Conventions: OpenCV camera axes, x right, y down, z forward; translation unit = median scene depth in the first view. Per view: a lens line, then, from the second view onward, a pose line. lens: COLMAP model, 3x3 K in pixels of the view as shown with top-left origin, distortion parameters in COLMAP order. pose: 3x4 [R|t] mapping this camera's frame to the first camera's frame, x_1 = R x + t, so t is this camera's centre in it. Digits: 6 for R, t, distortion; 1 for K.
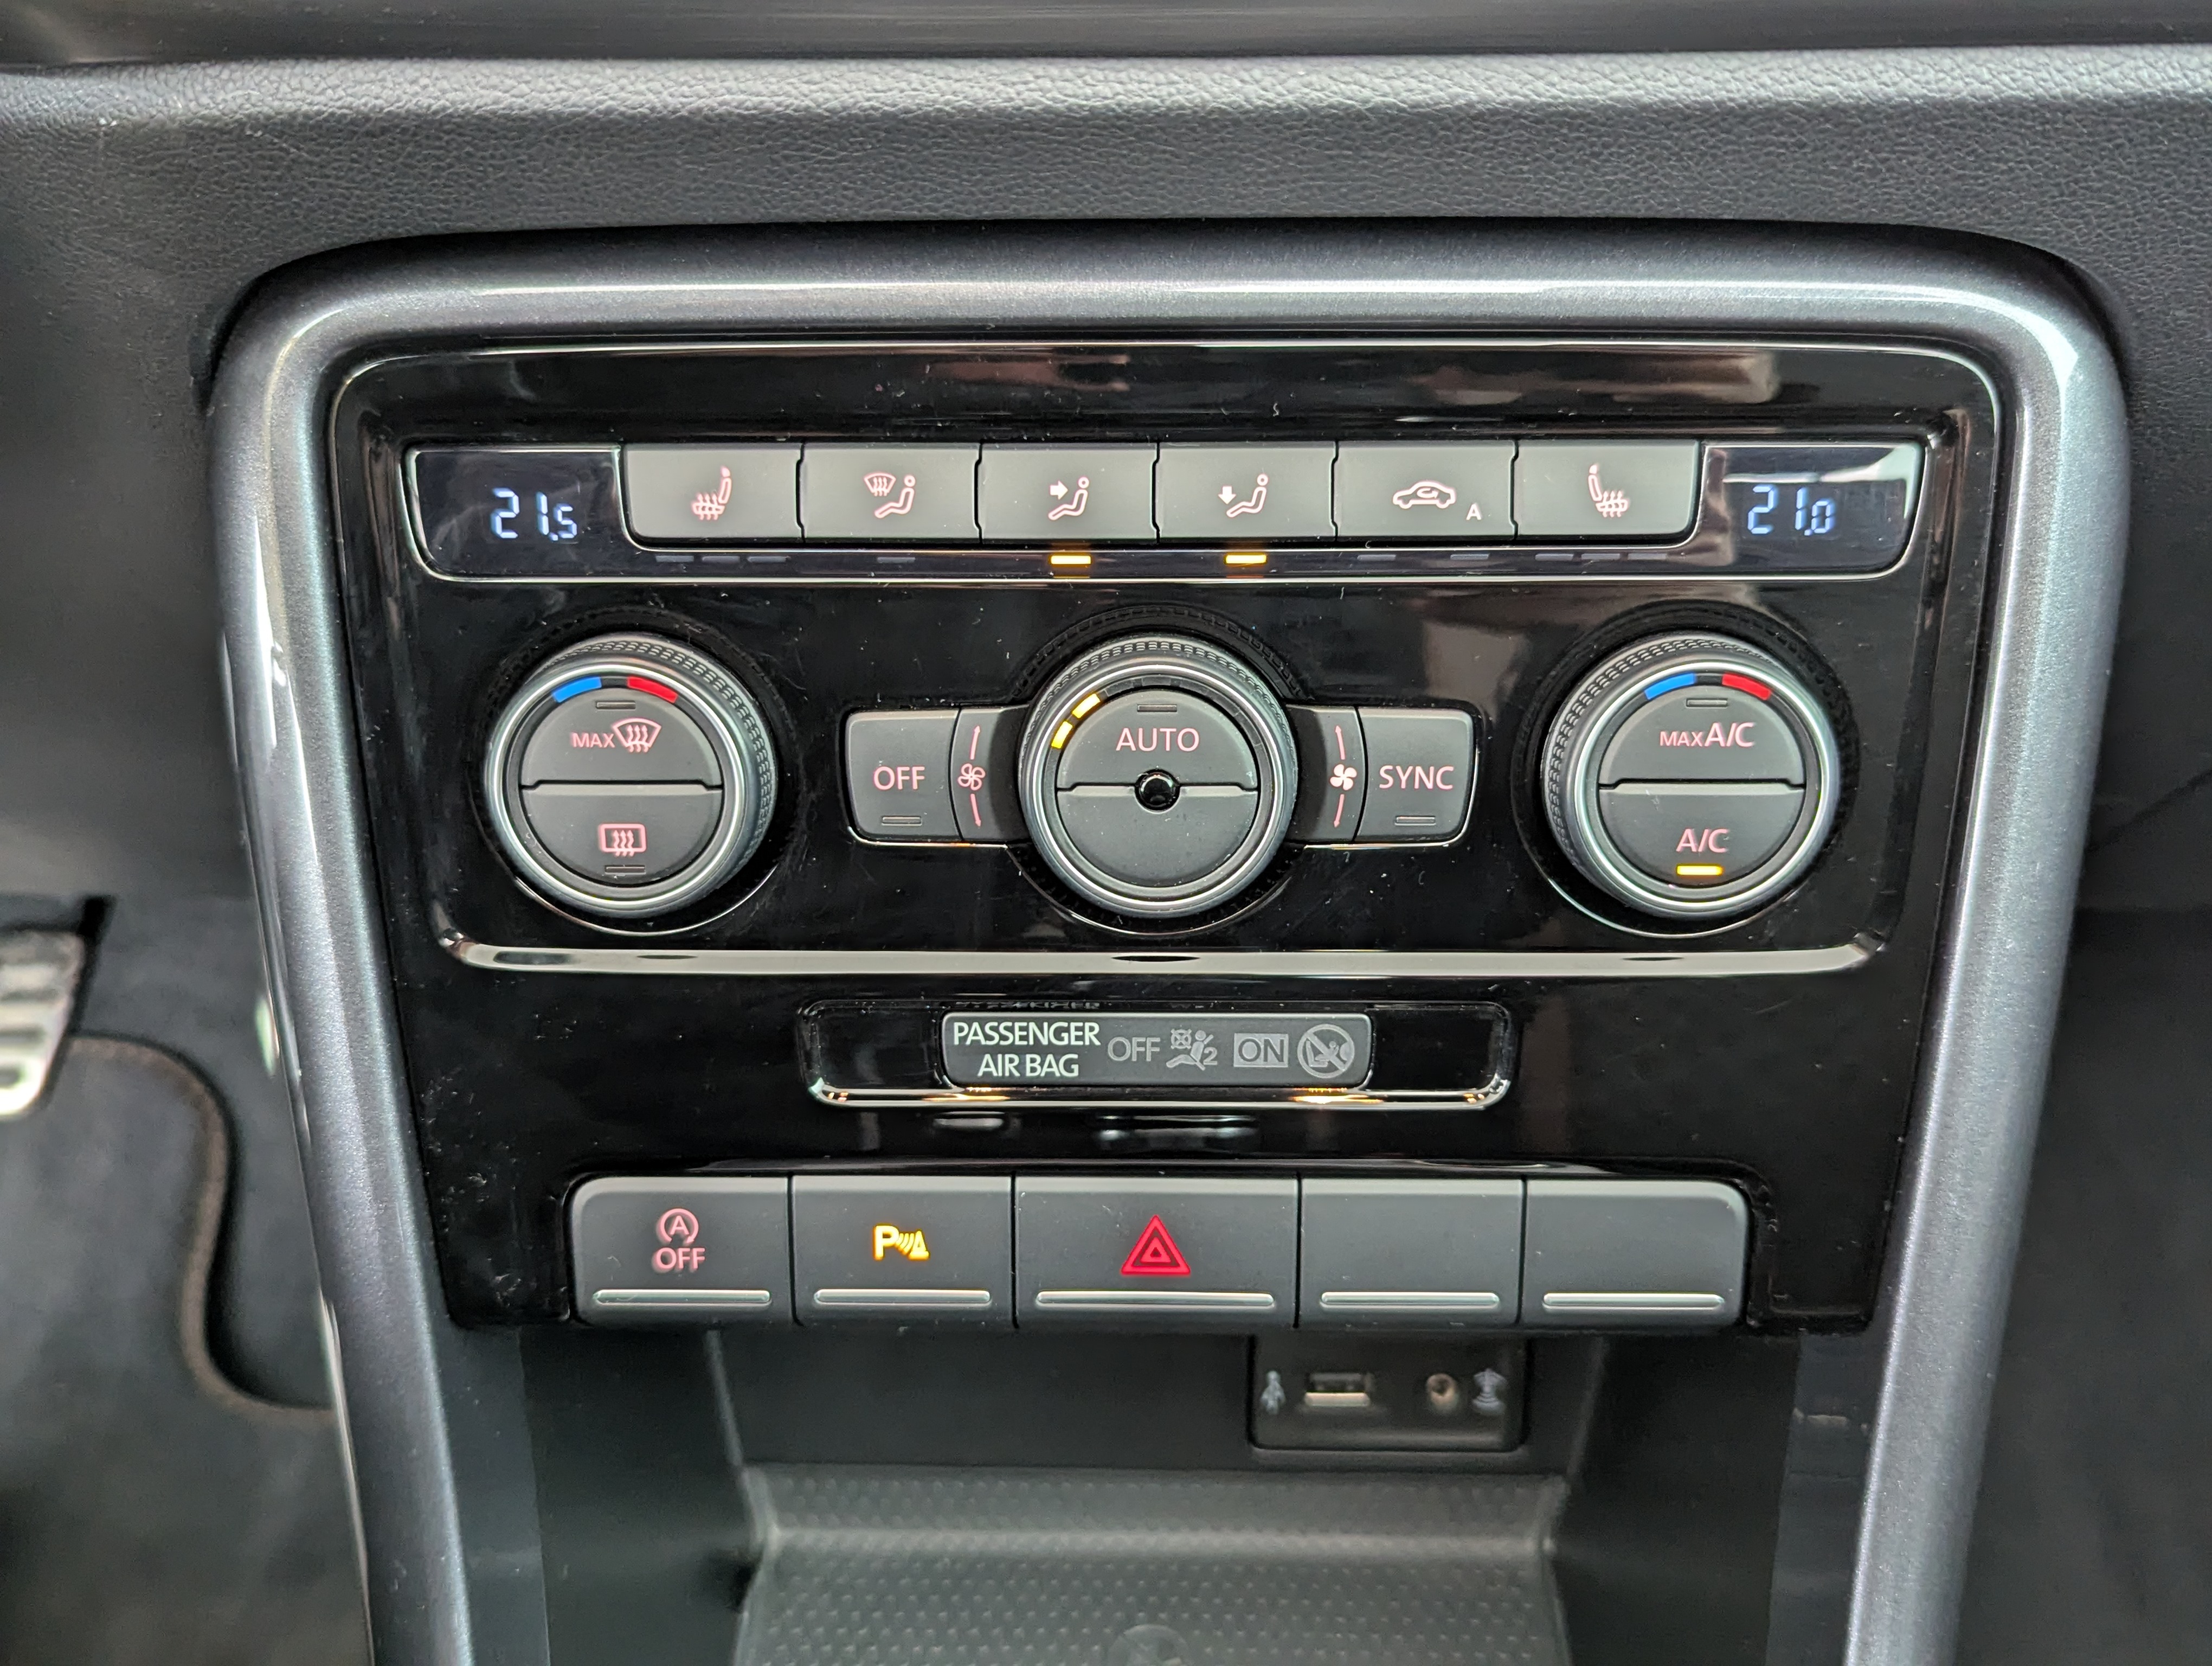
lens RADIAL K [[2147.3, 0, 1121.9], [0, 2147.3, 817.2], [0, 0, 1]] dist [0.018126, 0.000000]
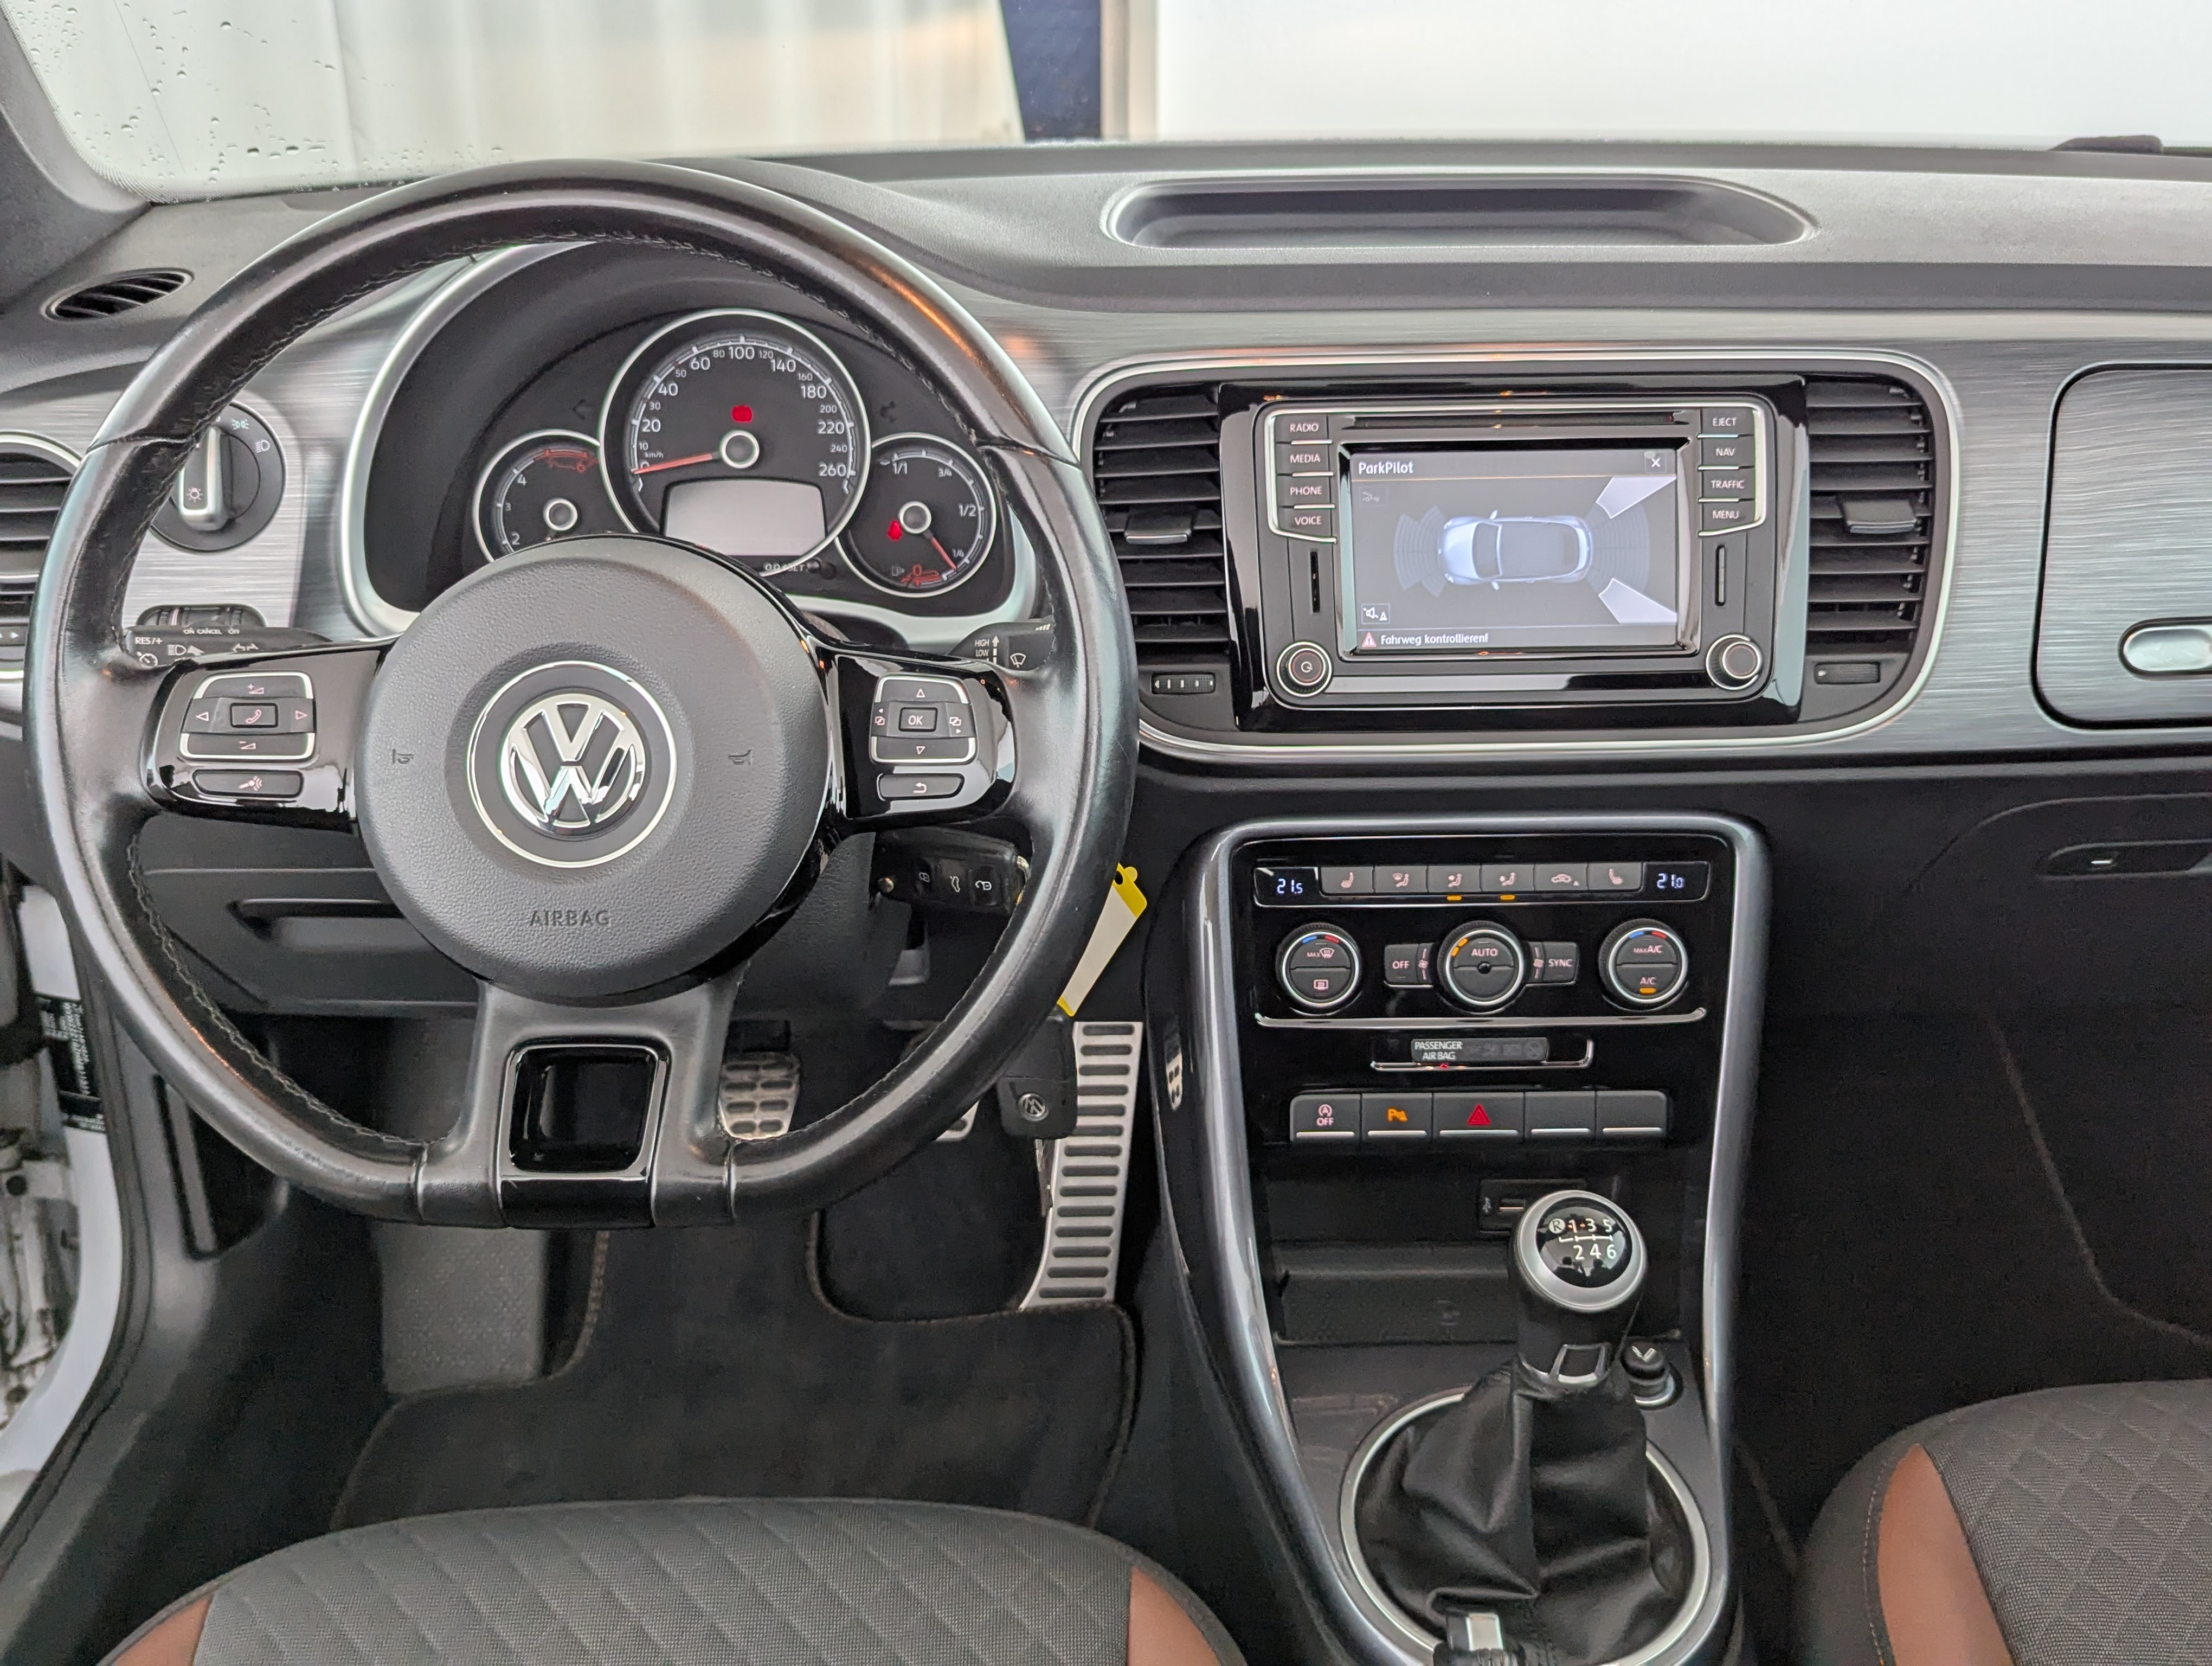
lens RADIAL K [[2082.8, 0, 1128.7], [0, 2082.8, 777.7], [0, 0, 1]] dist [0.028607, 0.000000]
pose [[0.999496, -0.011630, 0.029542, -0.607938], [0.014643, 0.994479, -0.103909, 0.021128], [-0.028170, 0.104289, 0.994148, -2.160954]]
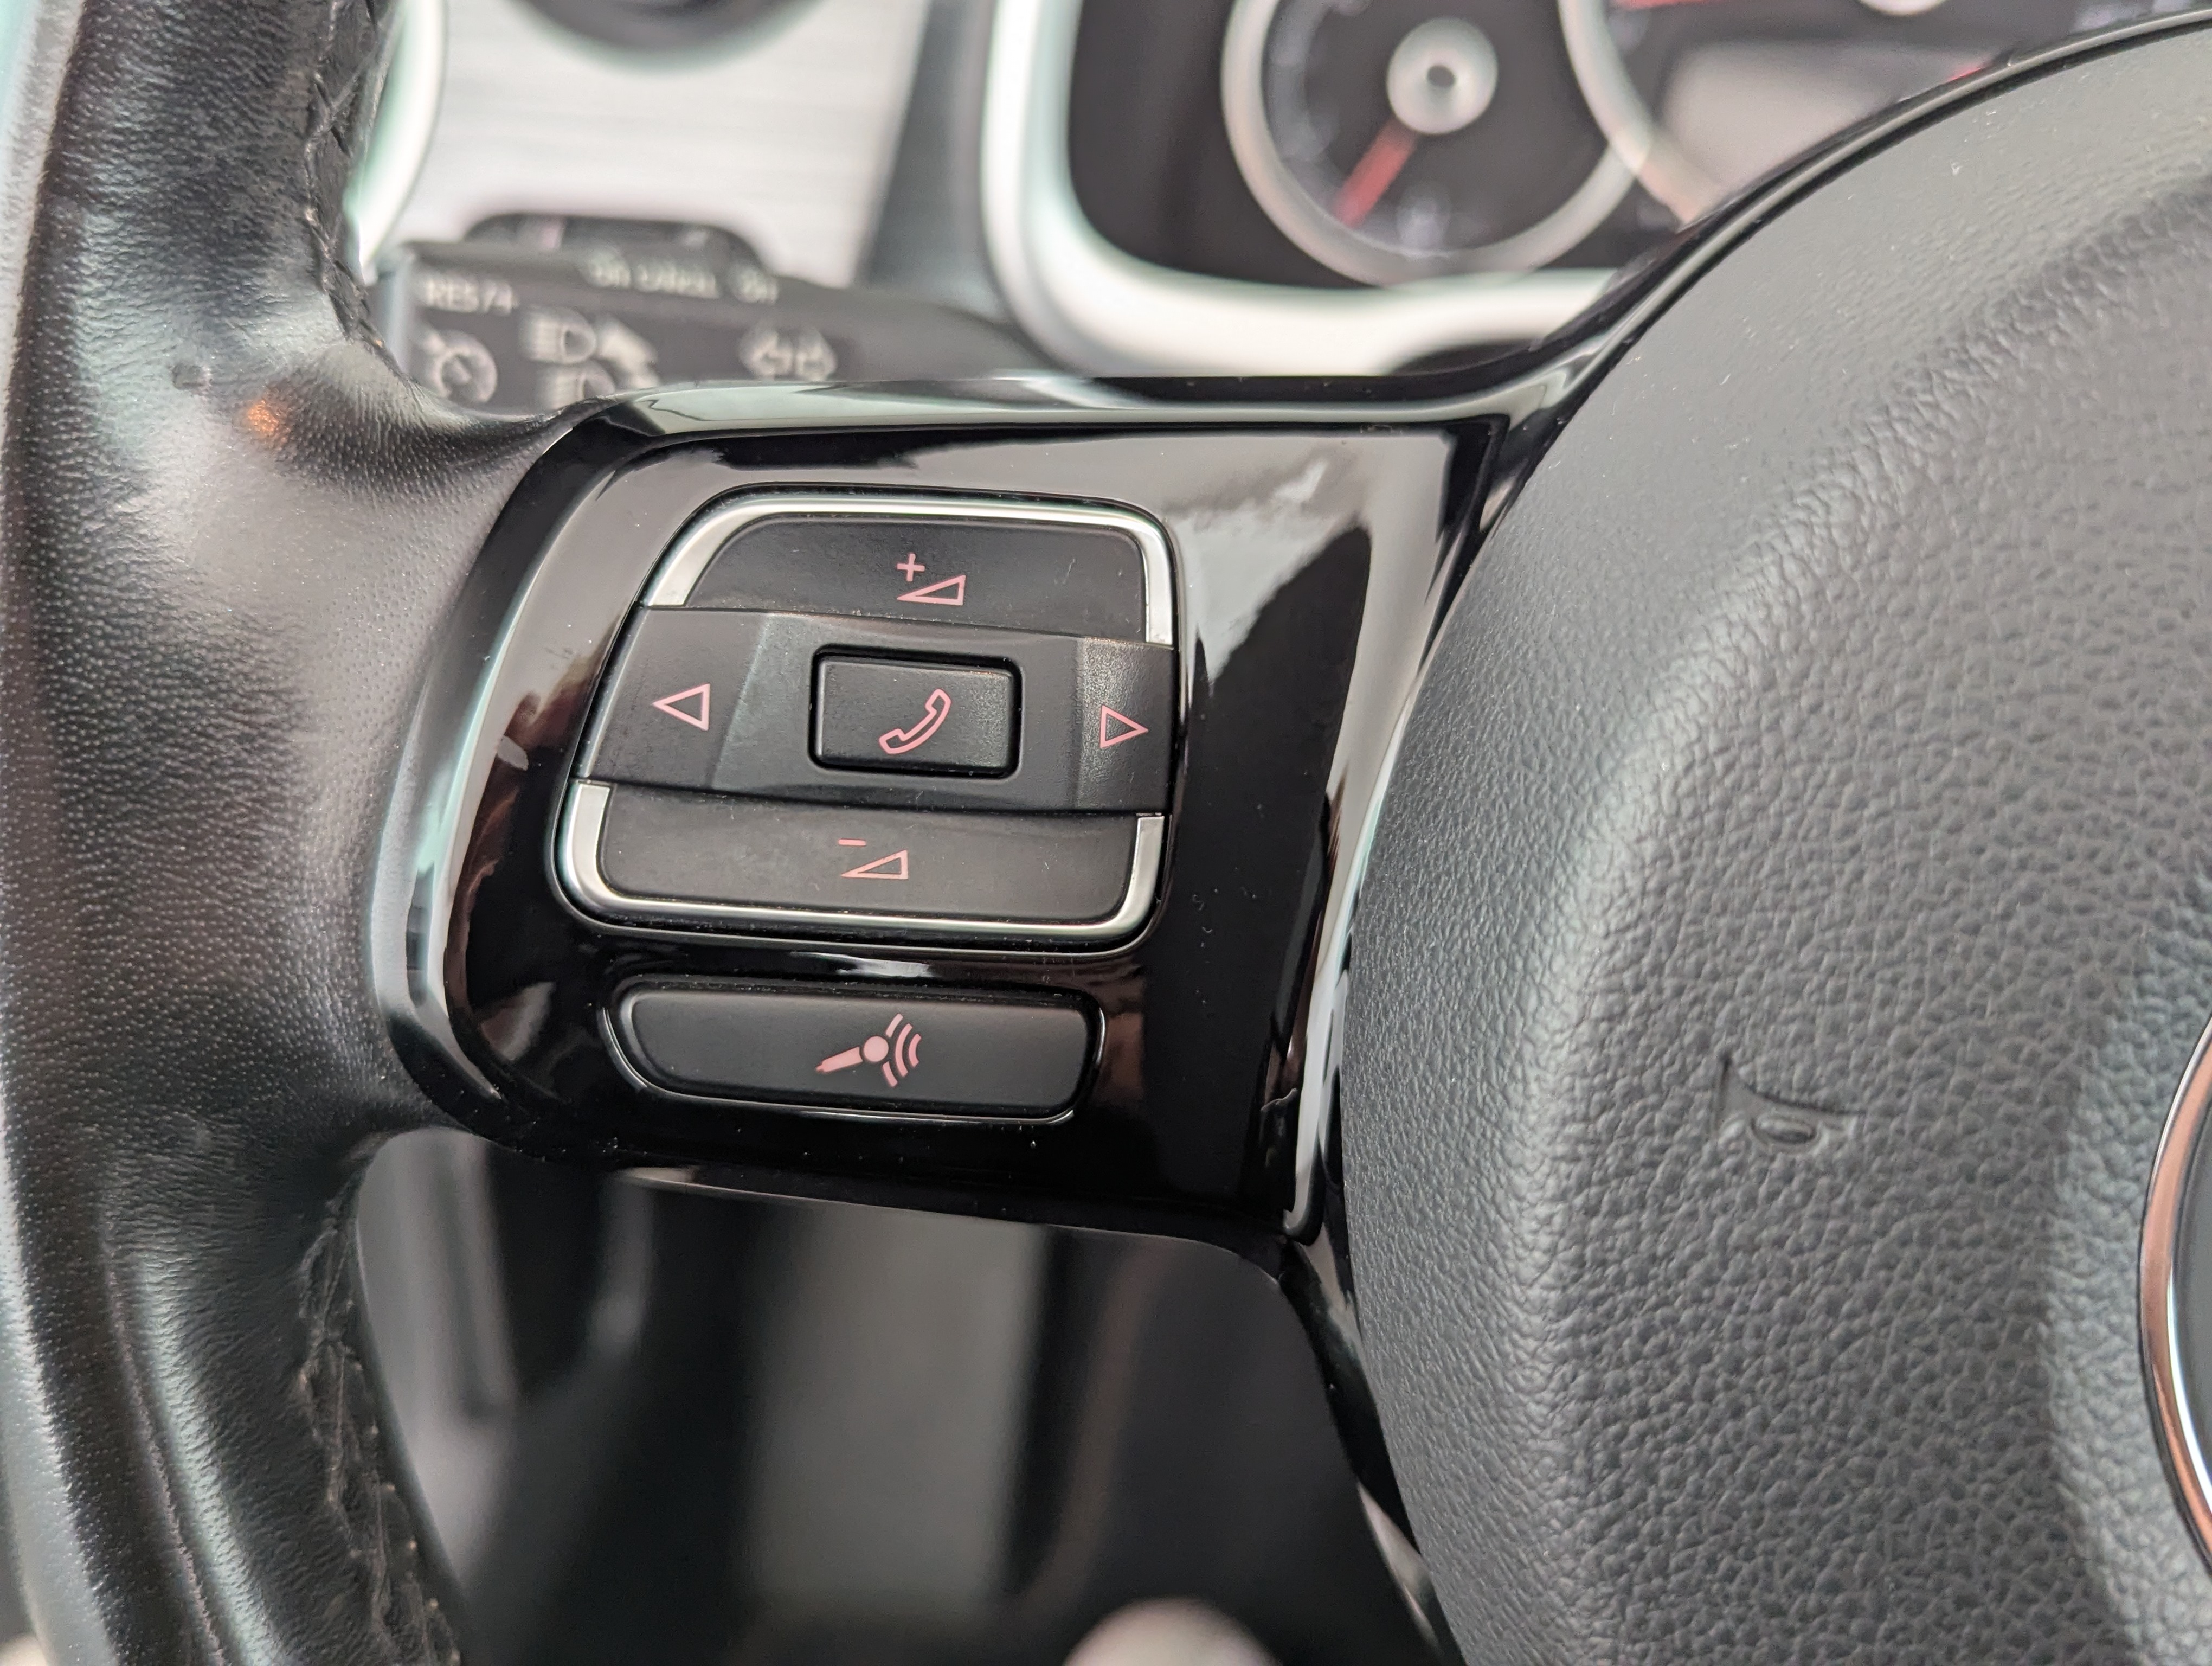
lens RADIAL K [[2147.3, 0, 1091.5], [0, 2147.3, 828.9], [0, 0, 1]] dist [0.018126, 0.000000]
pose [[0.986401, 0.118879, -0.113494, -1.442596], [-0.115220, 0.992601, 0.038296, -0.312523], [0.117207, -0.024699, 0.992800, -0.238127]]
